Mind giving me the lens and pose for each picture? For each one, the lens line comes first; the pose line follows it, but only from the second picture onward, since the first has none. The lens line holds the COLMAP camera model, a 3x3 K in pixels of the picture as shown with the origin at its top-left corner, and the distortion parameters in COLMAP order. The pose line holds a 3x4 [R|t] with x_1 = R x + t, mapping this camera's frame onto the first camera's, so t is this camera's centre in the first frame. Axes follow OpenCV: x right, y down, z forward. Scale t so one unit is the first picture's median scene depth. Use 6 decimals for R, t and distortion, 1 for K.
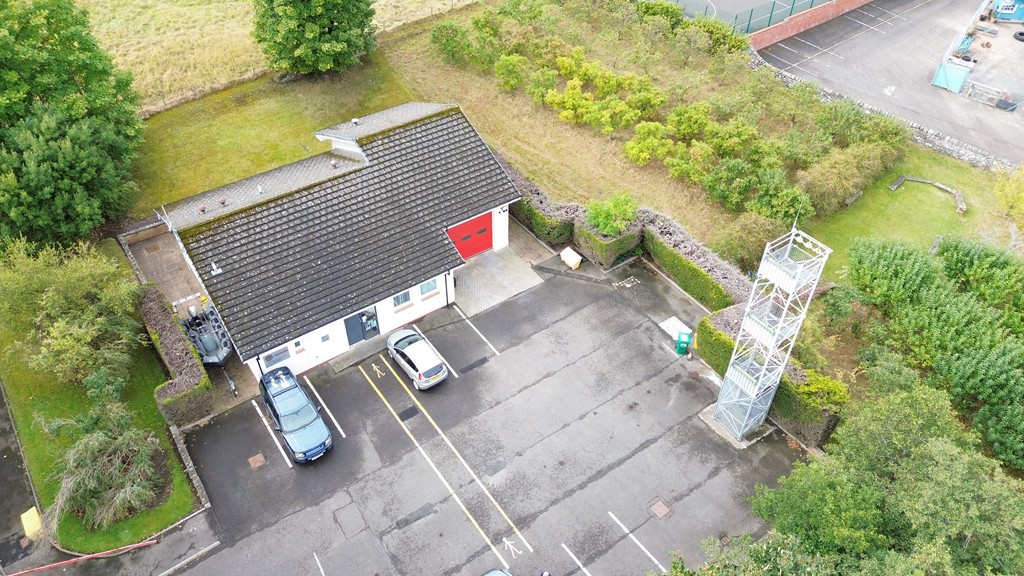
lens RADIAL K [[721.0, 0, 511.2], [0, 721.0, 286.1], [0, 0, 1]] dist [0.079406, -0.077980]
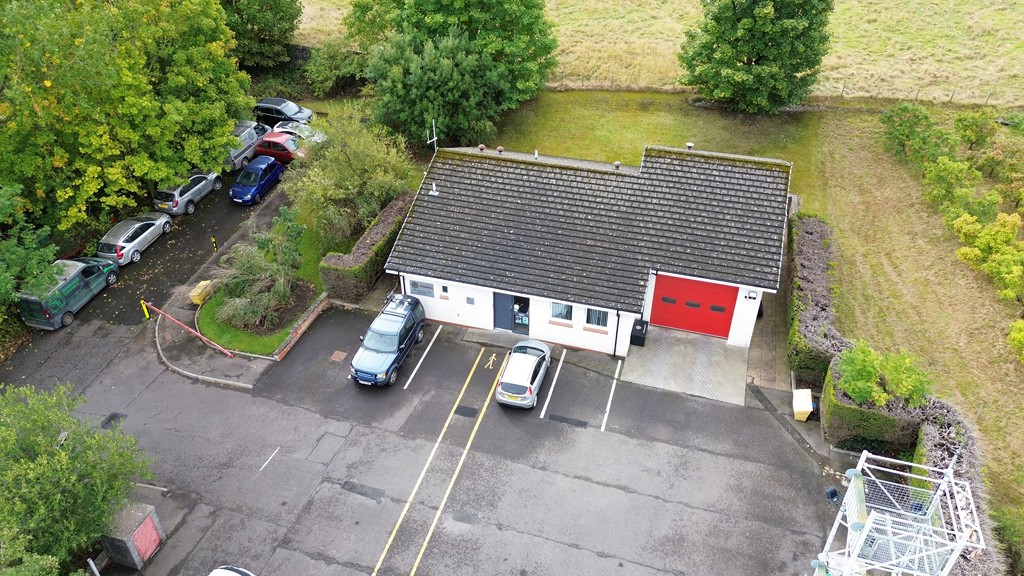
lens RADIAL K [[721.0, 0, 511.2], [0, 721.0, 286.1], [0, 0, 1]] dist [0.079406, -0.077980]
pose [[0.613164, 0.454686, -0.645981, 0.338116], [-0.534628, 0.840863, 0.084390, -0.046959], [0.581553, 0.293614, 0.758675, 0.286181]]
